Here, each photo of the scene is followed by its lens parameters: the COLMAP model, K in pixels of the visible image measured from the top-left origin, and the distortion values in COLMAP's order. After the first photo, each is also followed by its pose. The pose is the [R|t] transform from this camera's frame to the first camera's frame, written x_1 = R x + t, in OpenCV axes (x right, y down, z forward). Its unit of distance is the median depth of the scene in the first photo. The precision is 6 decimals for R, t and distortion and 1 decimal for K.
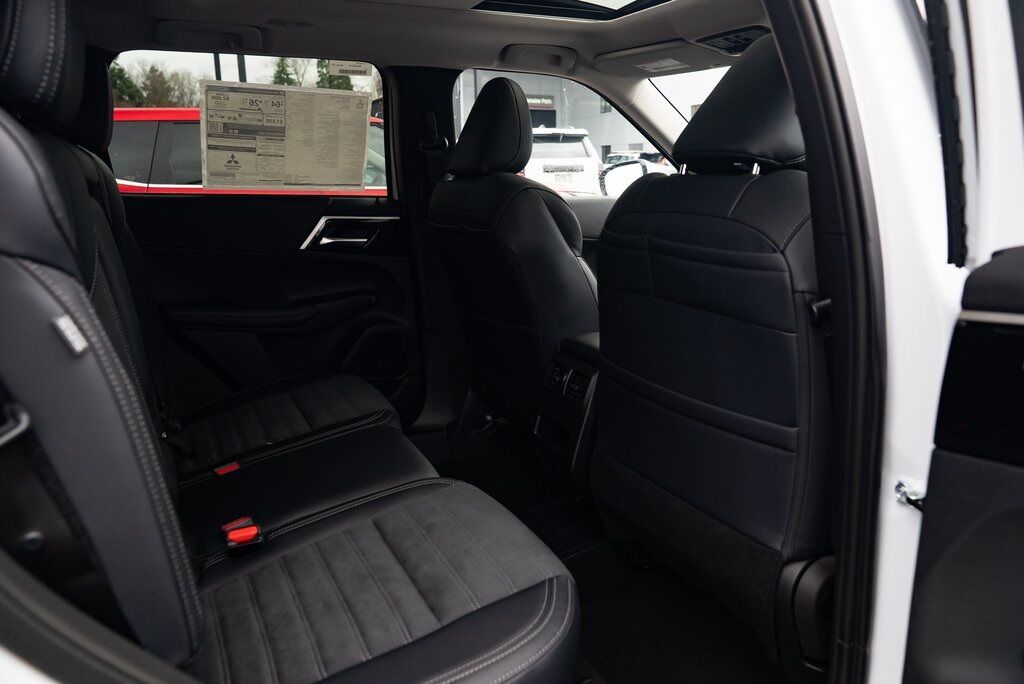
lens RADIAL K [[695.0, 0, 511.1], [0, 695.0, 337.5], [0, 0, 1]] dist [-0.040038, 0.024419]
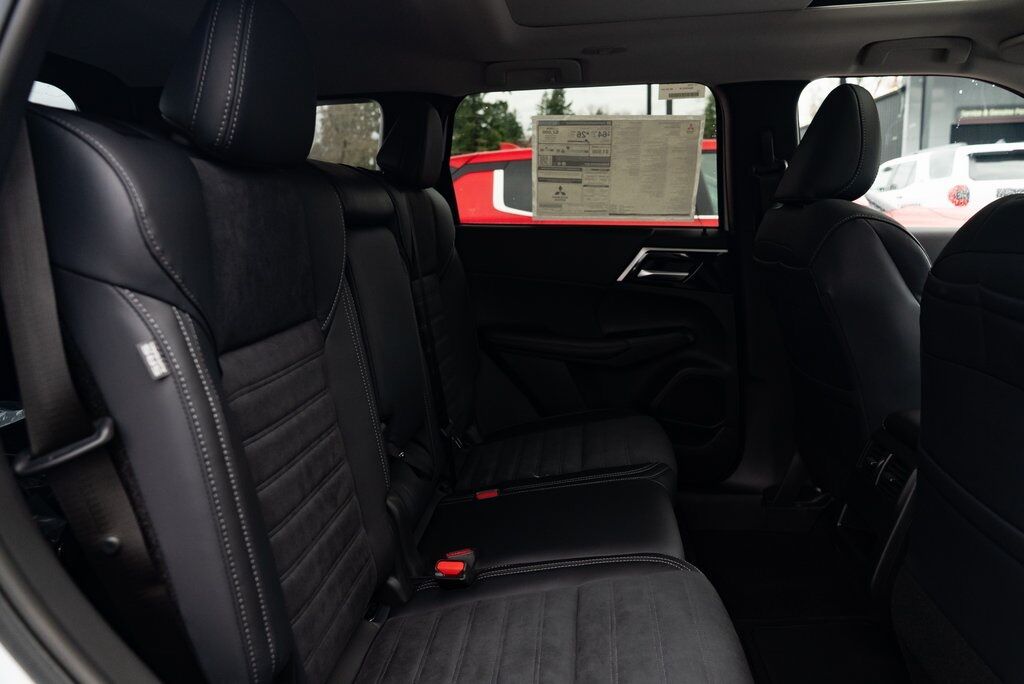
lens RADIAL K [[695.0, 0, 504.3], [0, 695.0, 341.4], [0, 0, 1]] dist [-0.040038, 0.024419]
pose [[0.837372, 0.086371, -0.539767, 0.104440], [-0.105652, 0.994392, -0.004786, -0.023131], [0.536326, 0.061035, 0.841801, 0.105790]]
